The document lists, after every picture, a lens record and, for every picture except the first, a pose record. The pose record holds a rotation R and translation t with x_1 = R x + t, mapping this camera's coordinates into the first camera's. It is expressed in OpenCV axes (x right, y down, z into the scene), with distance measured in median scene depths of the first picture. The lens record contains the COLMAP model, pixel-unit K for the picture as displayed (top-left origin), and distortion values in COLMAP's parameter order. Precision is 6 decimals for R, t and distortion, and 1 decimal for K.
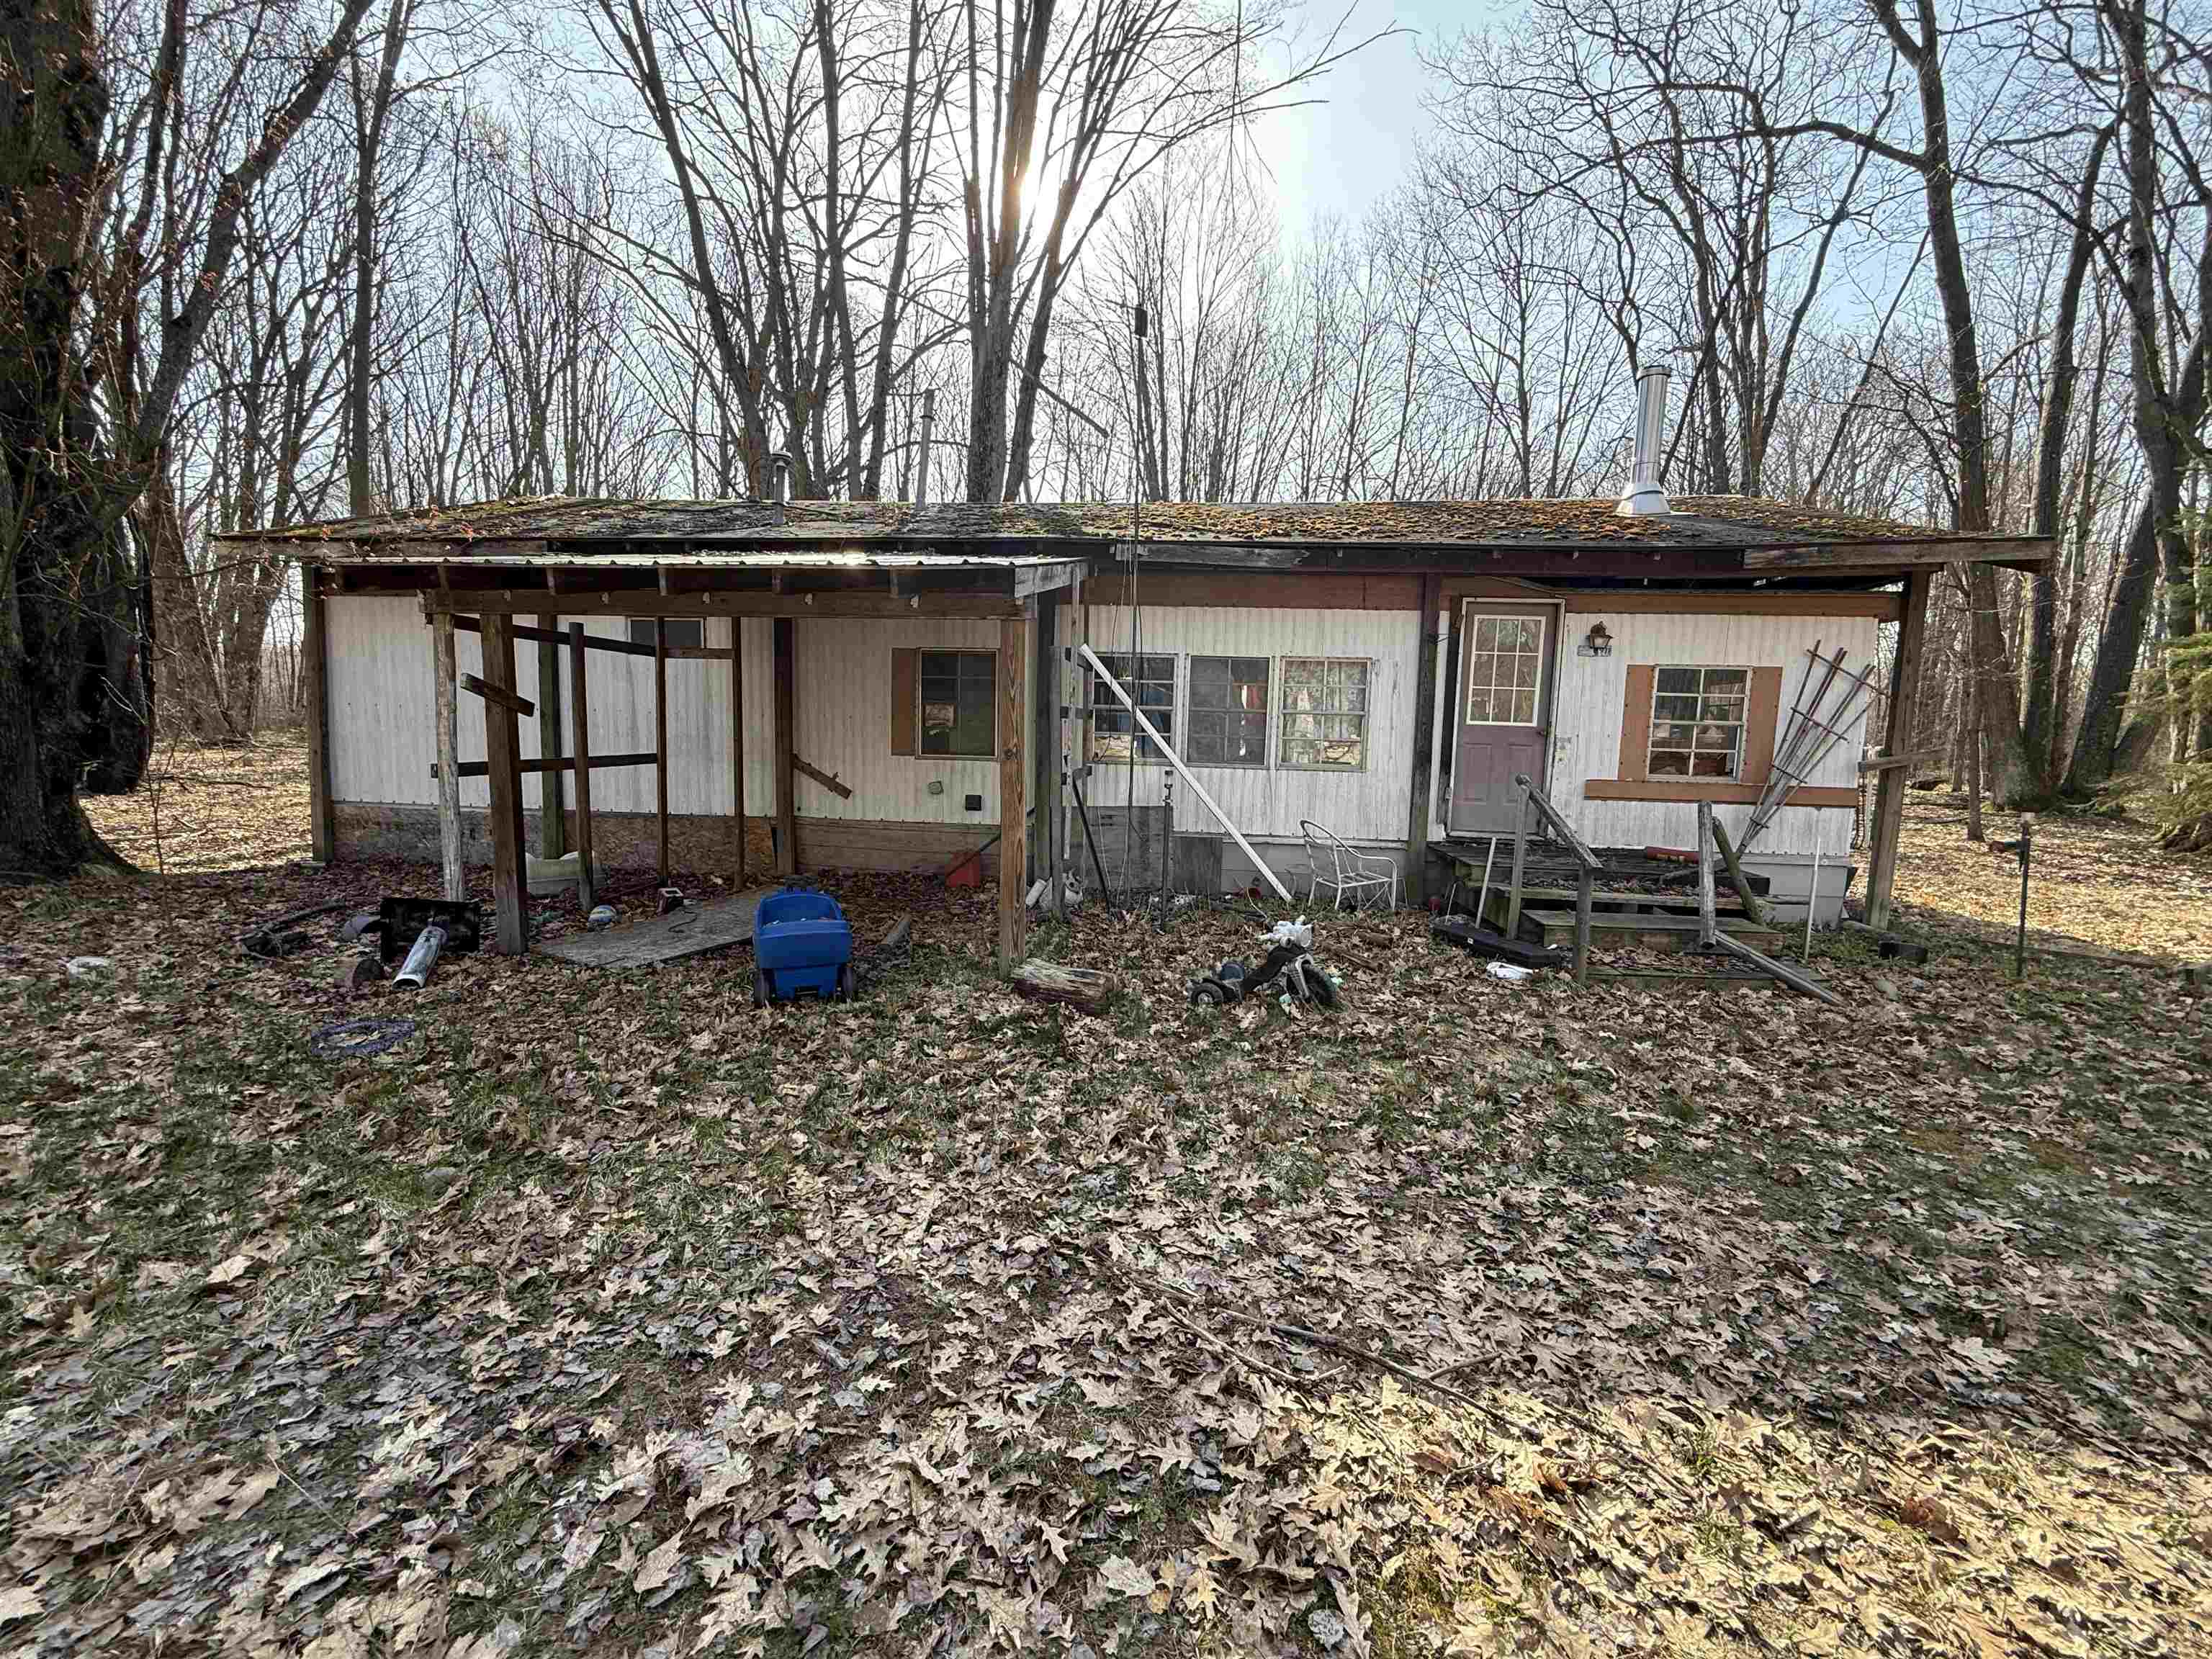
lens RADIAL K [[883.7, 0, 1106.0], [0, 883.7, 829.5], [0, 0, 1]] dist [0.000118, 0.000053]
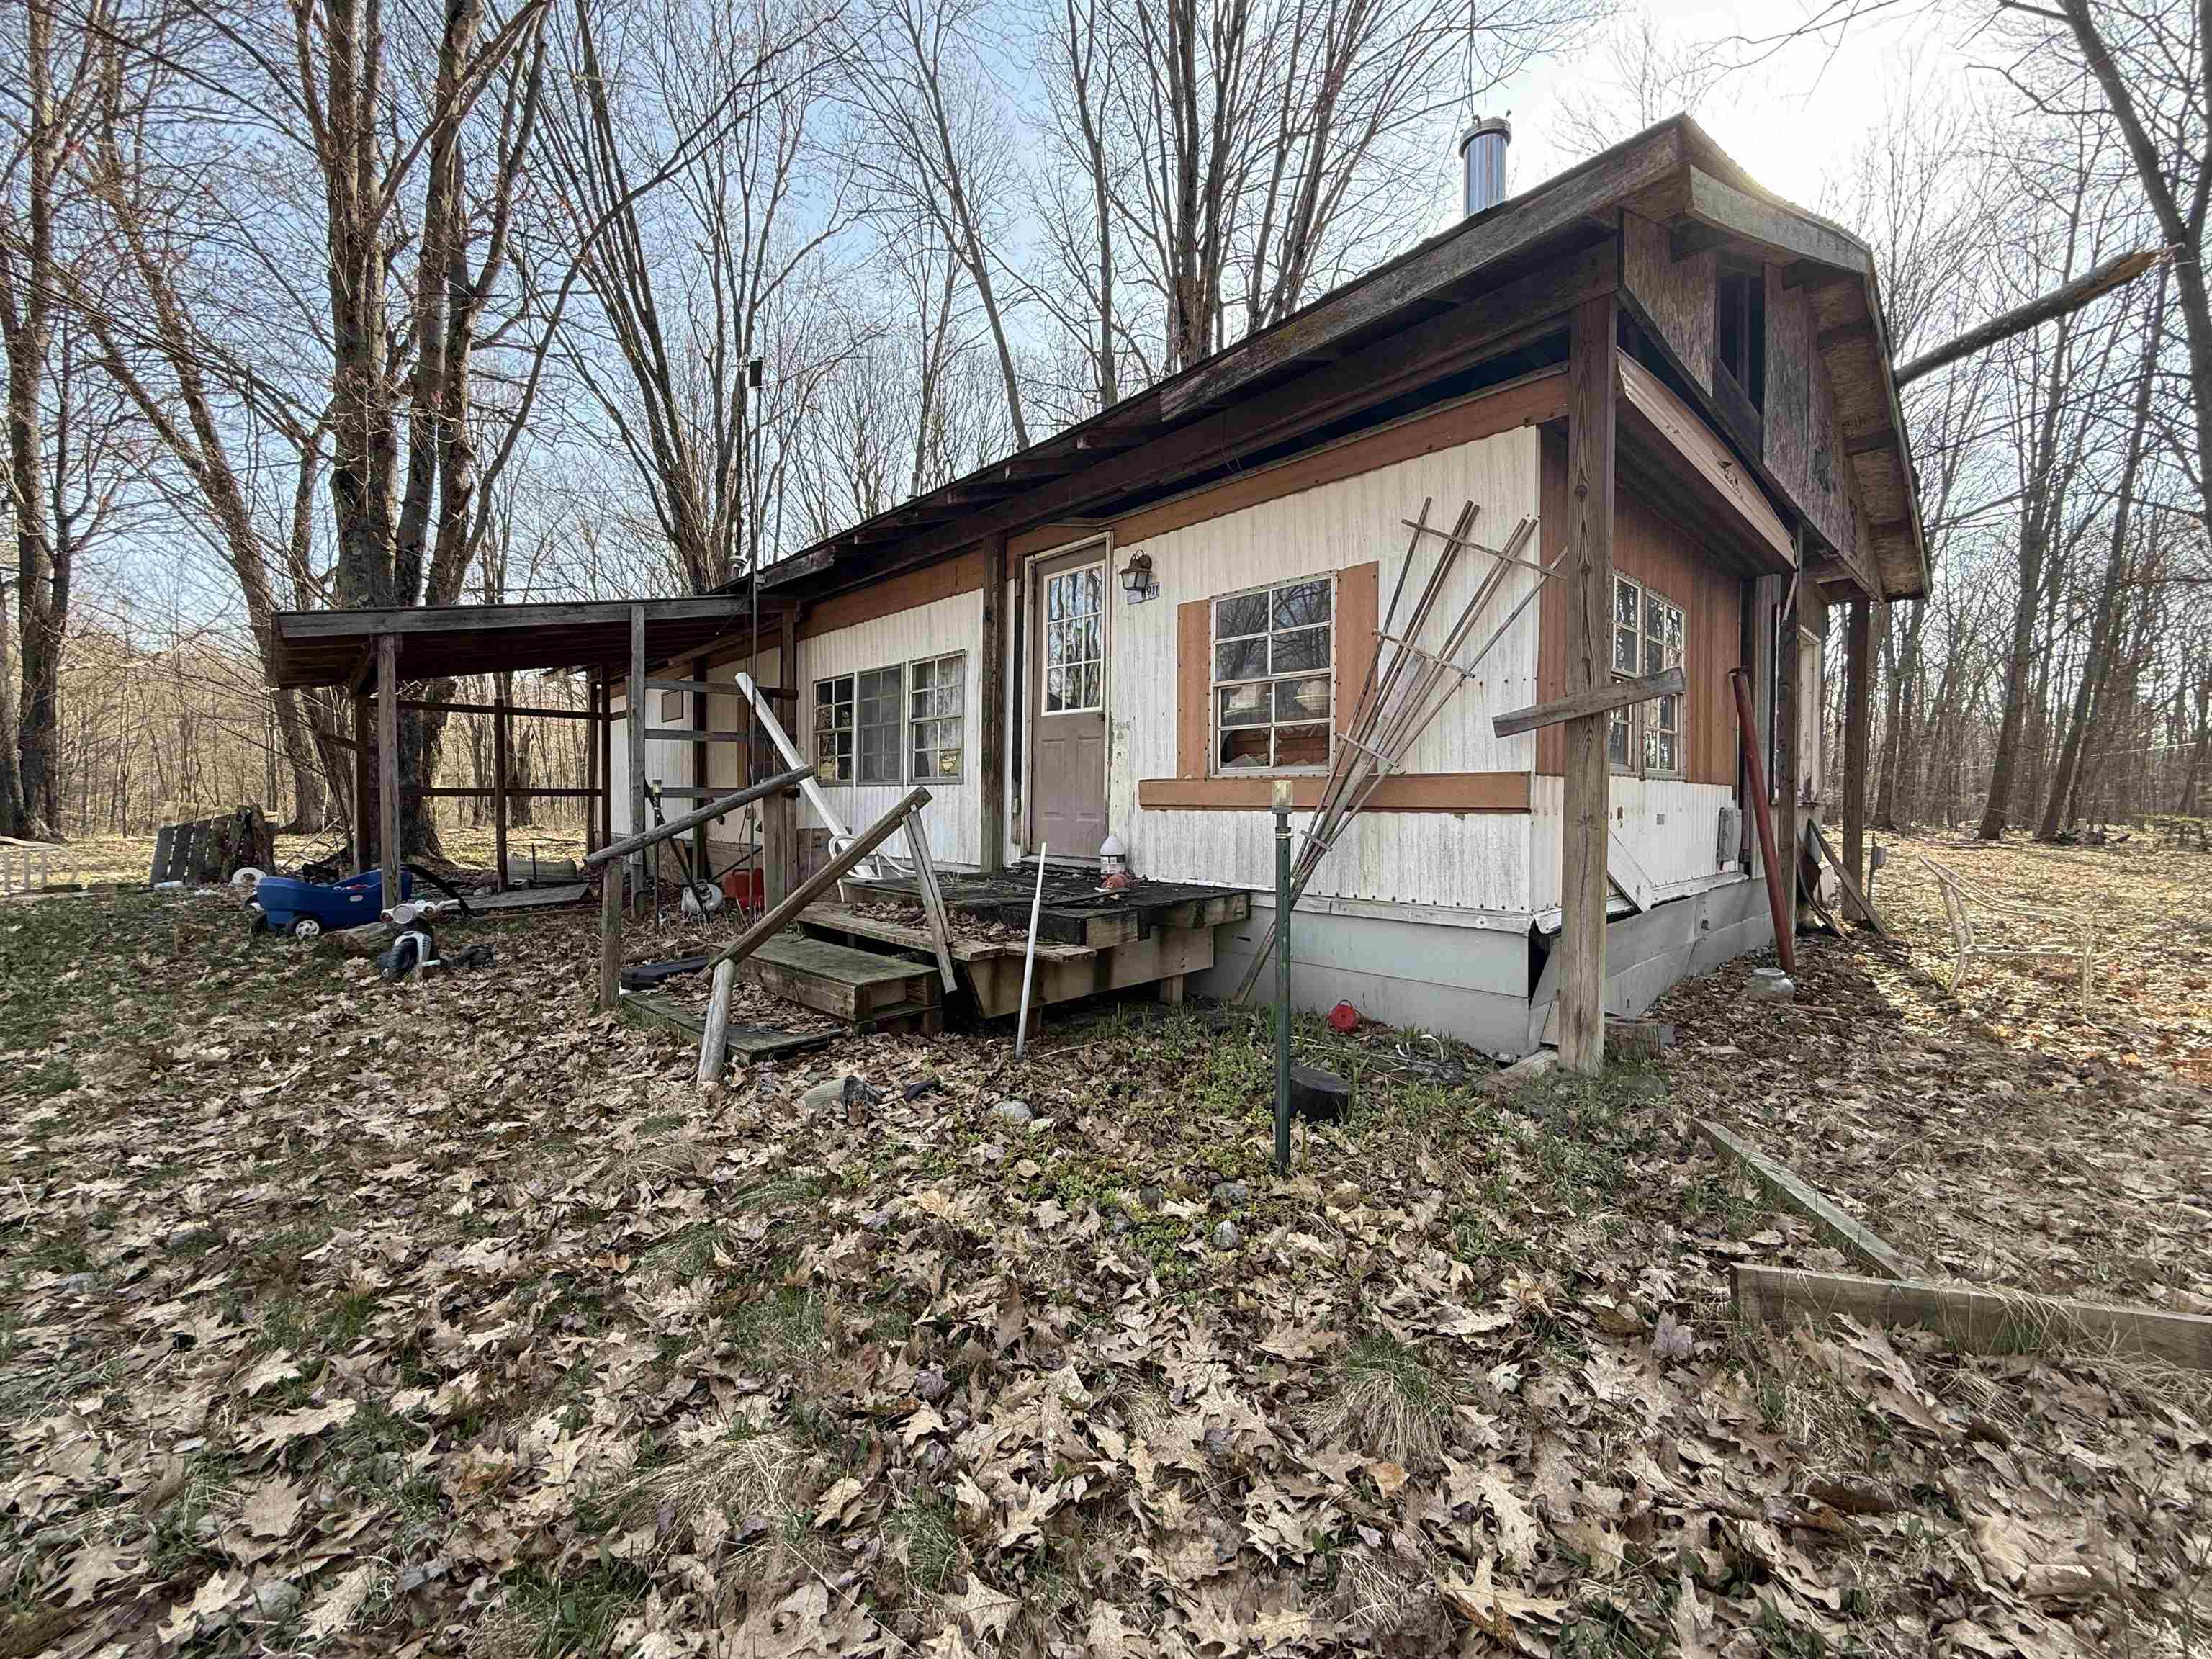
lens RADIAL K [[883.7, 0, 1106.0], [0, 883.7, 829.5], [0, 0, 1]] dist [0.000118, 0.000053]
pose [[0.763267, -0.007377, -0.646041, 0.970803], [-0.053237, 0.995816, -0.074269, 0.033725], [0.643886, 0.091080, 0.759681, 0.471108]]
